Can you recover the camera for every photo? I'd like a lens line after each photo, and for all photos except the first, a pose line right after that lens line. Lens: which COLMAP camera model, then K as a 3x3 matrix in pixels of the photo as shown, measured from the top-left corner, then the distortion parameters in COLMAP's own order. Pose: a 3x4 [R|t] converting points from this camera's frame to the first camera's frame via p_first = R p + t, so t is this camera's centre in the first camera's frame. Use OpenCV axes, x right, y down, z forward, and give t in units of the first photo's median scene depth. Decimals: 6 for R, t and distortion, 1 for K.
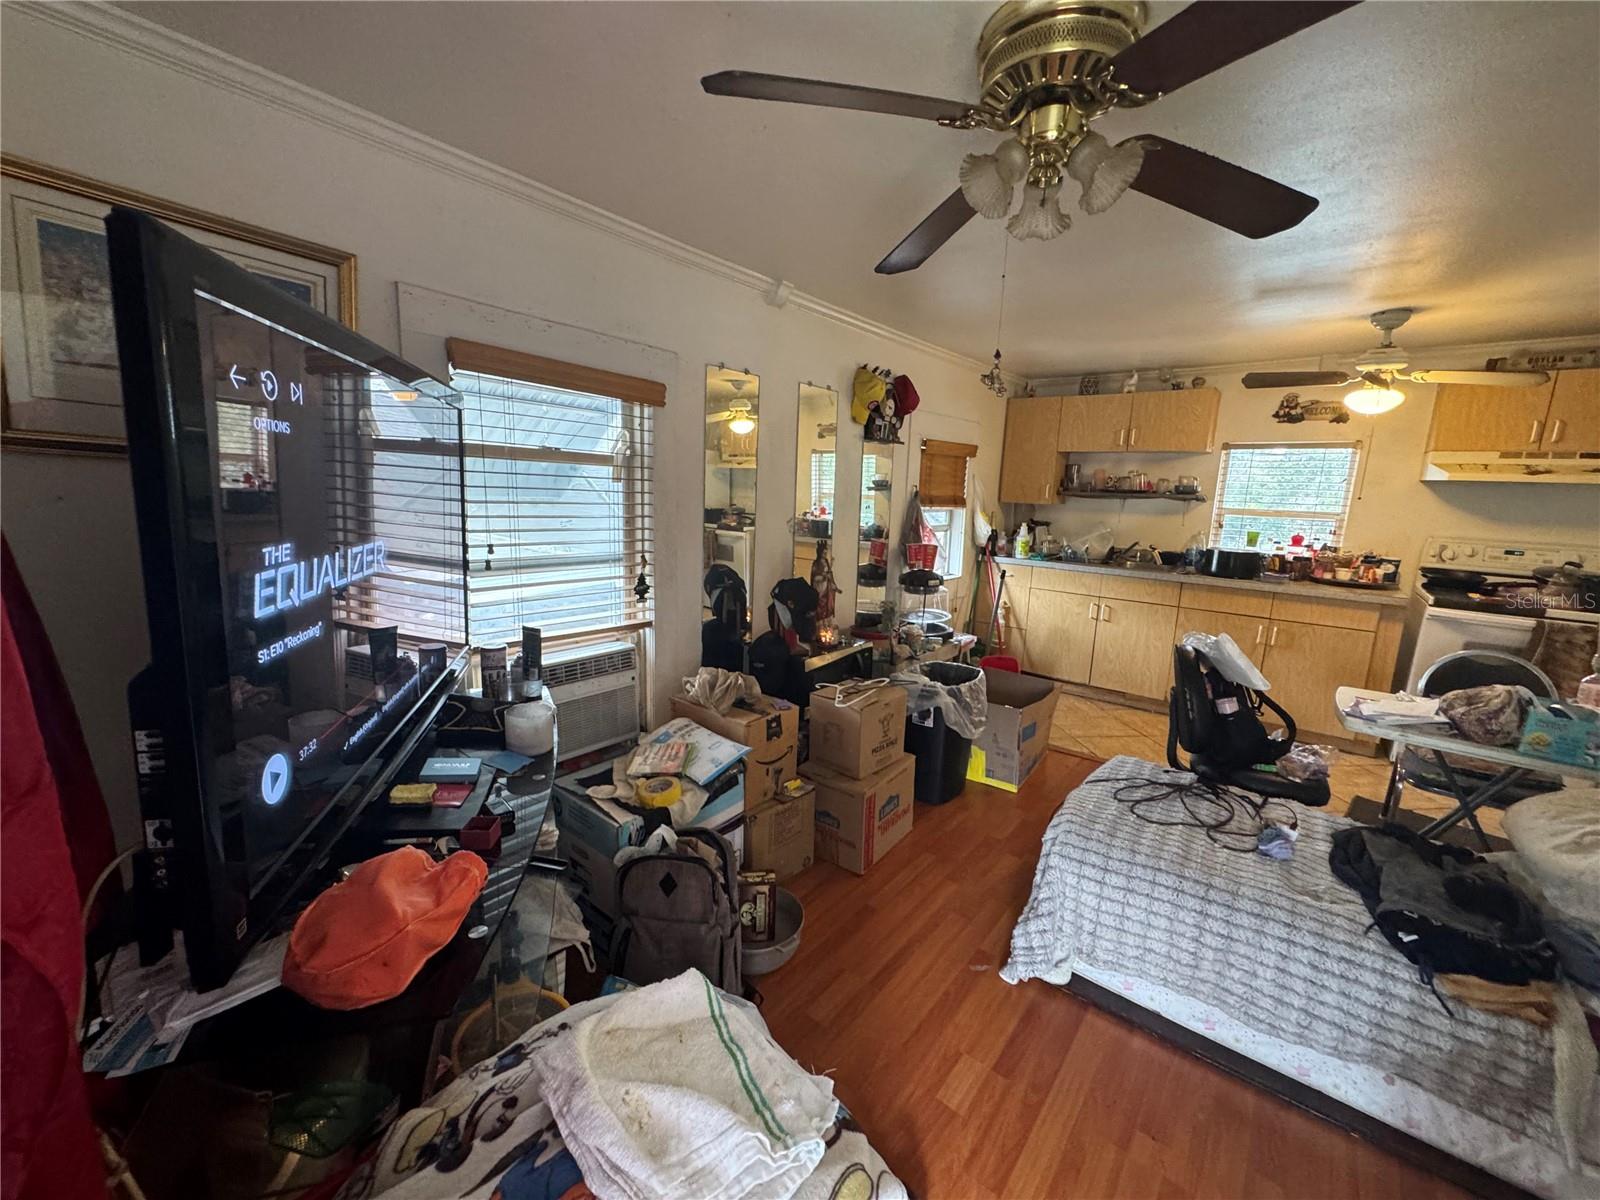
lens RADIAL K [[636.3, 0, 801.4], [0, 636.3, 597.1], [0, 0, 1]] dist [-0.002144, 0.000423]
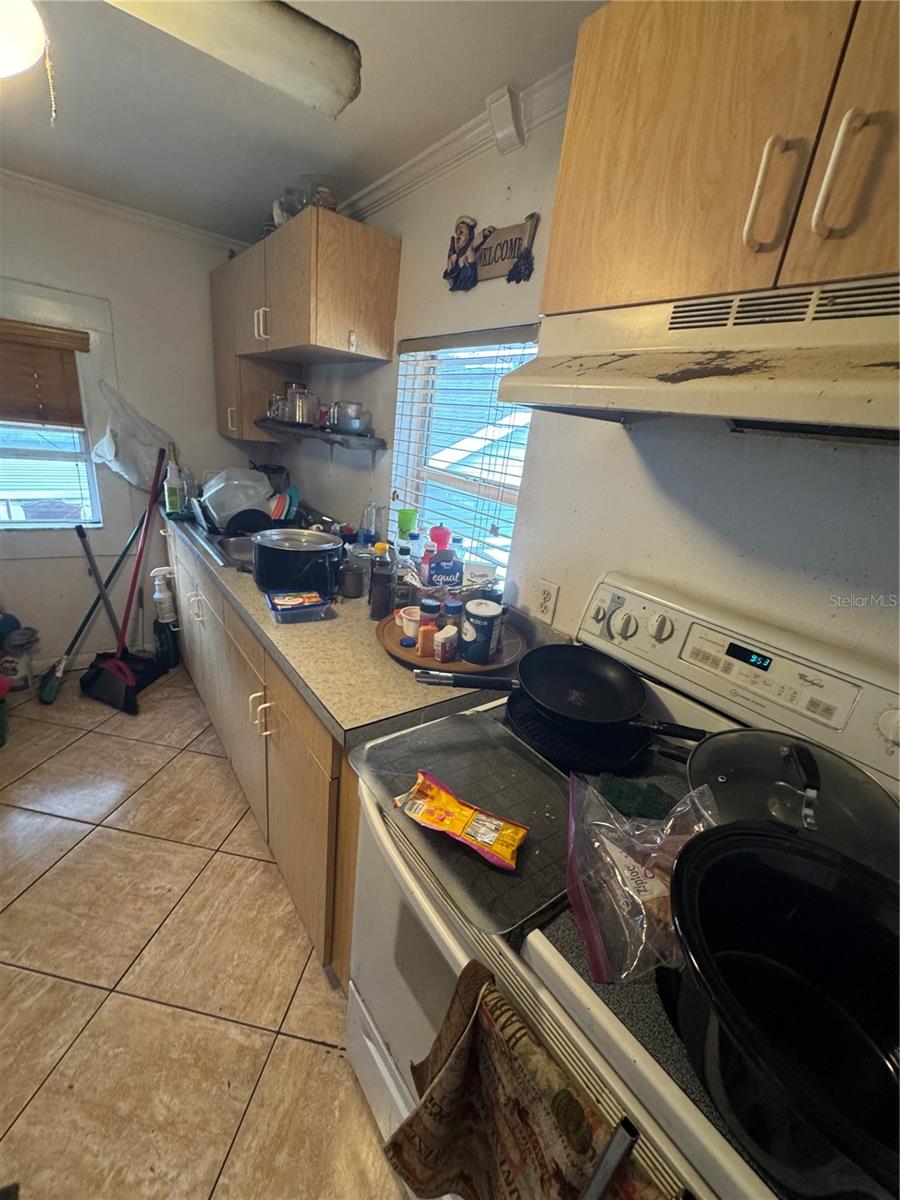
lens RADIAL K [[477.2, 0, 453.3], [0, 477.2, 598.6], [0, 0, 1]] dist [-0.002144, 0.000423]
pose [[0.968021, 0.155198, -0.197103, 1.394847], [-0.124739, 0.979435, 0.158578, -0.163626], [0.217661, -0.128920, 0.967473, 0.998067]]
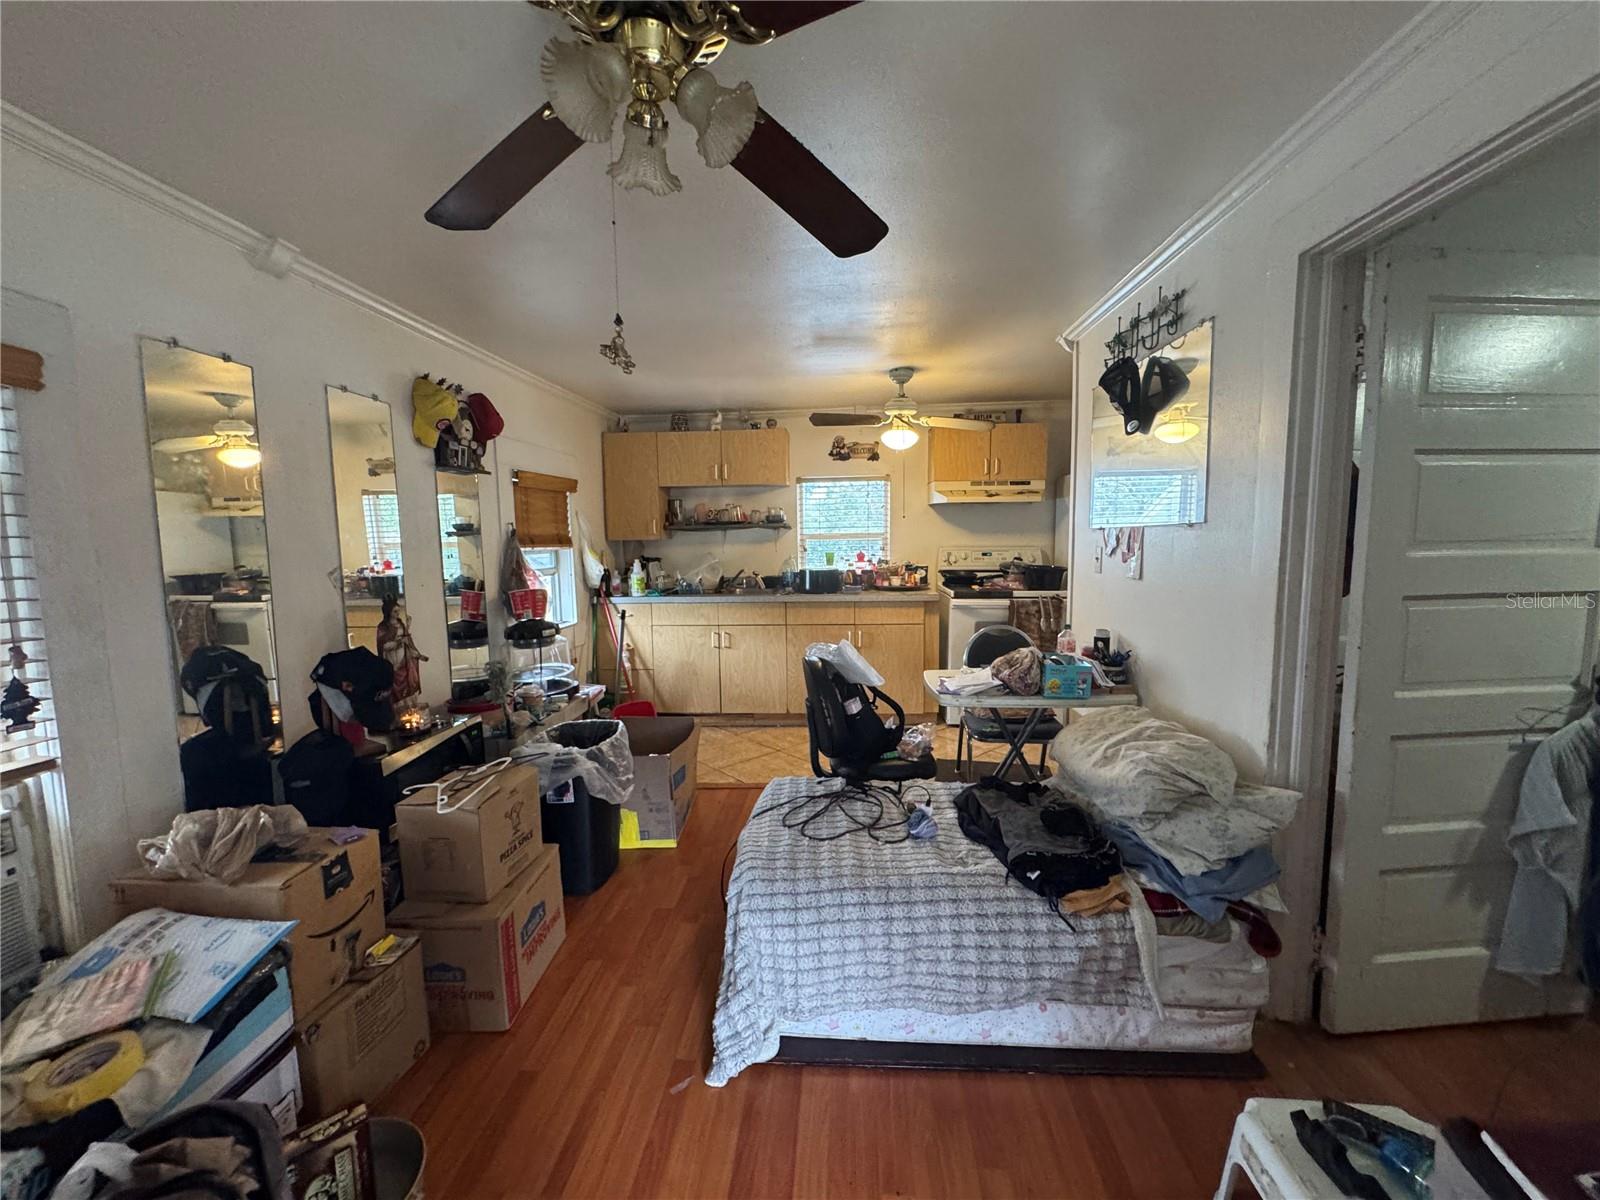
lens RADIAL K [[636.3, 0, 801.4], [0, 636.3, 597.1], [0, 0, 1]] dist [-0.002144, 0.000423]
pose [[0.817927, -0.101928, 0.566221, 0.006634], [0.143878, 0.989147, -0.029776, 0.007396], [-0.557041, 0.105821, 0.823716, 0.135366]]
